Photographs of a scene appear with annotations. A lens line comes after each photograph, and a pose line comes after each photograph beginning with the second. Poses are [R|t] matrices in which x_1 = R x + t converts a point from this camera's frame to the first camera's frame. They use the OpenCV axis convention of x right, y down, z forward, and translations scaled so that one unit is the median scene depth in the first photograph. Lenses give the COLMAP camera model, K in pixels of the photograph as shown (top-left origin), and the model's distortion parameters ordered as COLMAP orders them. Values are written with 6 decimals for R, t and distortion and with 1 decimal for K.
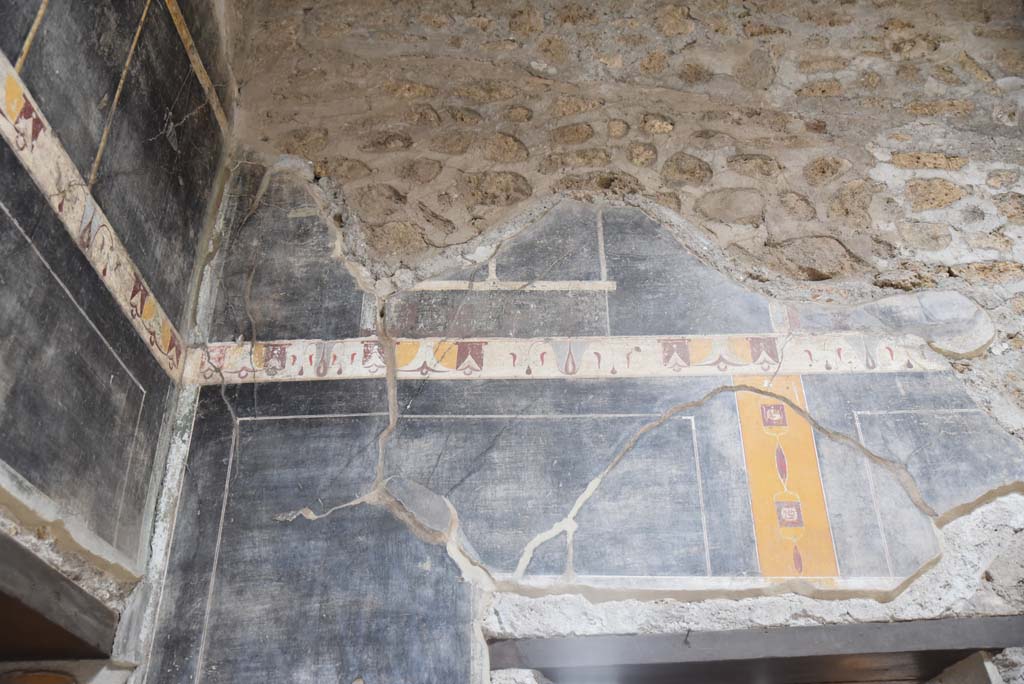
lens RADIAL K [[880.4, 0, 507.0], [0, 880.4, 345.7], [0, 0, 1]] dist [-0.088648, 0.137801]
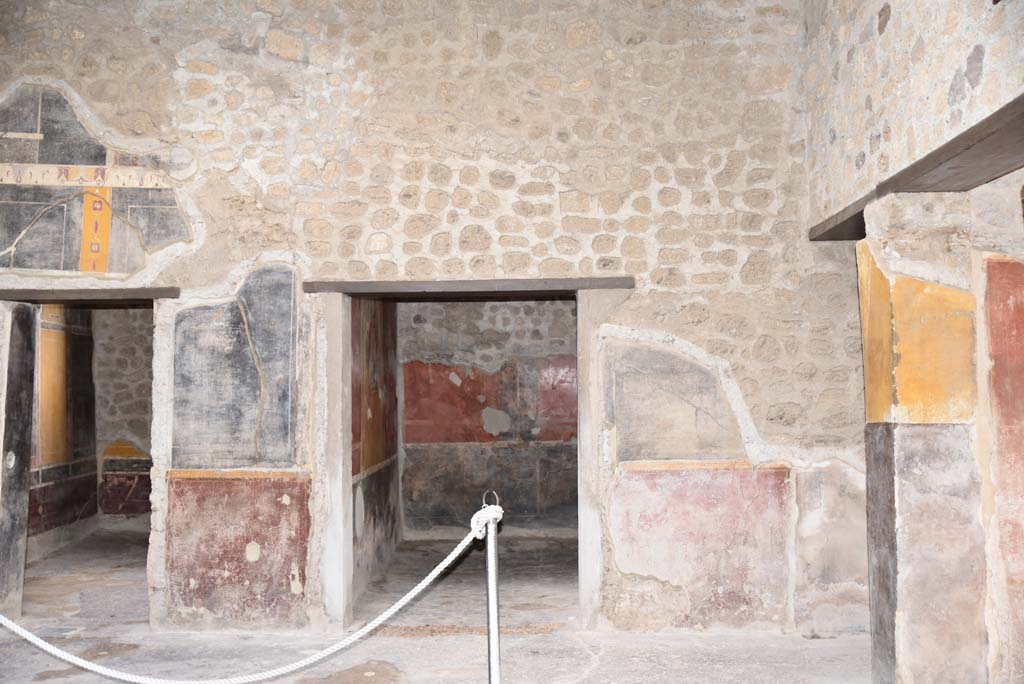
lens RADIAL K [[957.6, 0, 509.7], [0, 957.6, 349.6], [0, 0, 1]] dist [-0.013609, 0.000000]
pose [[0.999591, 0.021672, 0.018649, 1.598259], [-0.028245, 0.849796, 0.526354, -1.151903], [-0.004441, -0.526666, 0.850061, -1.704457]]
